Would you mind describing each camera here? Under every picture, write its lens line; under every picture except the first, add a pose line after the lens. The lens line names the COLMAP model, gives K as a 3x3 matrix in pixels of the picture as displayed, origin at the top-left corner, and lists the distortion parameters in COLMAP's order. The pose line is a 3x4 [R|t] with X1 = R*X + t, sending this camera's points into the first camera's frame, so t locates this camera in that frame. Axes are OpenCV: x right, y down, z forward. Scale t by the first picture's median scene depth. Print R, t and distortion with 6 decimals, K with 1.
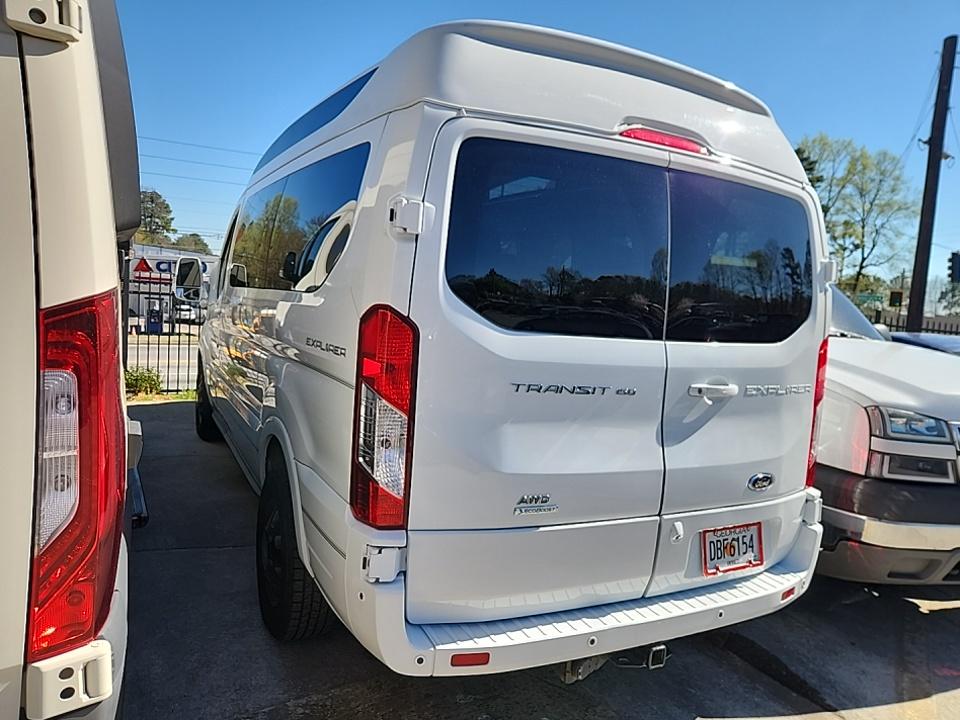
lens RADIAL K [[656.3, 0, 481.2], [0, 656.3, 337.5], [0, 0, 1]] dist [0.085955, -0.085427]
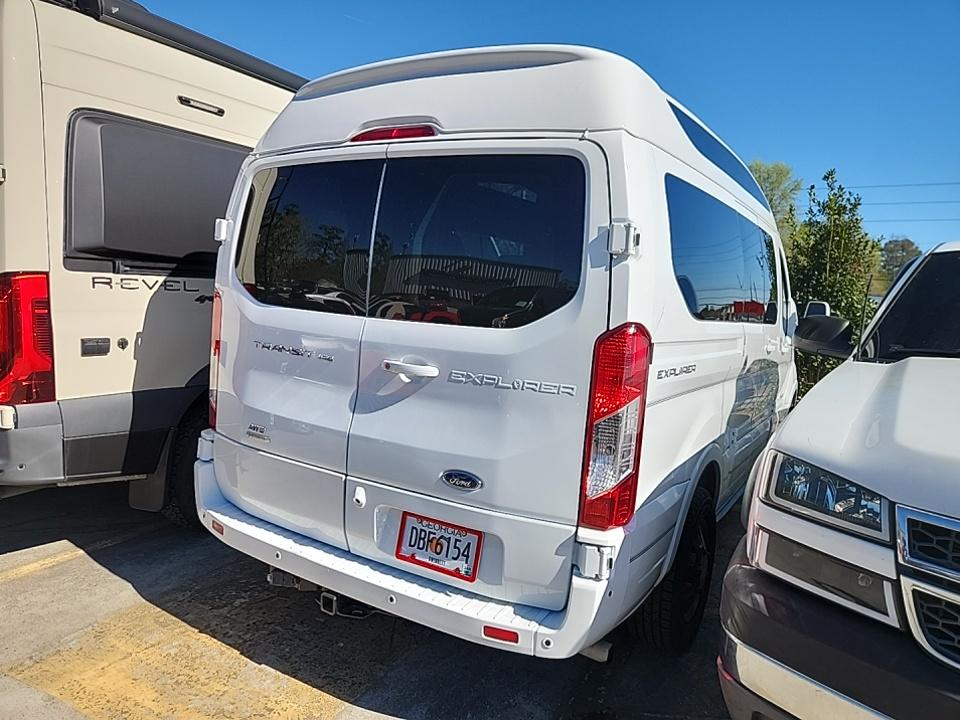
lens RADIAL K [[656.3, 0, 481.2], [0, 656.3, 337.5], [0, 0, 1]] dist [0.085955, -0.085427]
pose [[0.510949, 0.018008, -0.859422, 1.301276], [-0.085683, 0.995868, -0.030074, 0.055737], [0.855330, 0.089004, 0.510381, 0.608021]]
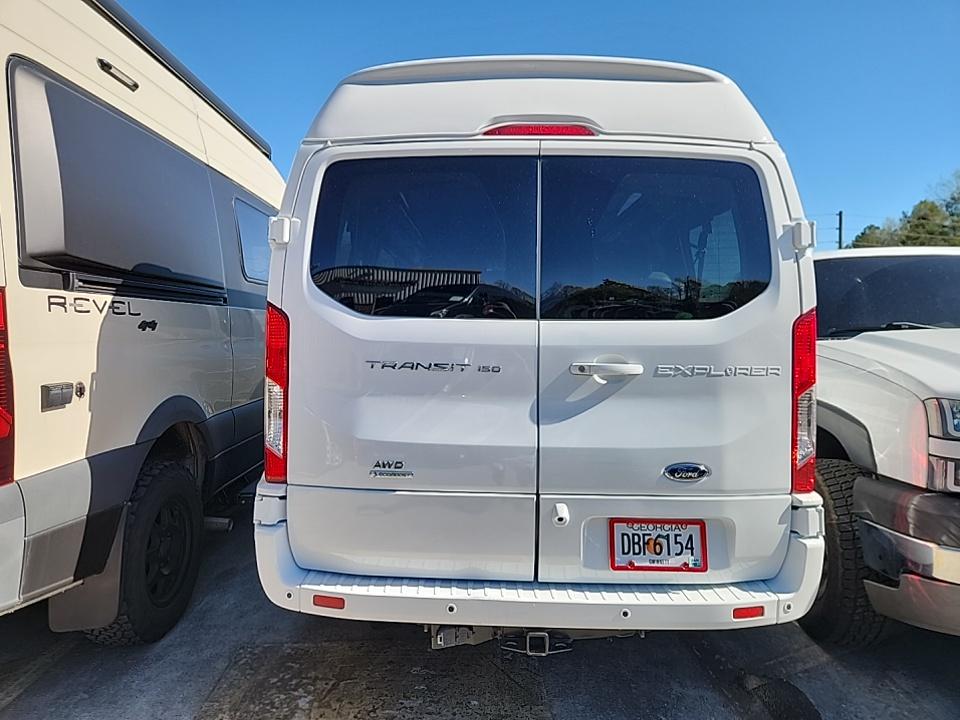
lens RADIAL K [[650.7, 0, 480.2], [0, 650.7, 325.2], [0, 0, 1]] dist [0.080436, -0.078826]
pose [[0.873452, -0.075965, -0.480948, 0.677679], [0.023959, 0.993263, -0.113374, 0.124410], [0.486321, 0.087504, 0.869388, 0.084037]]
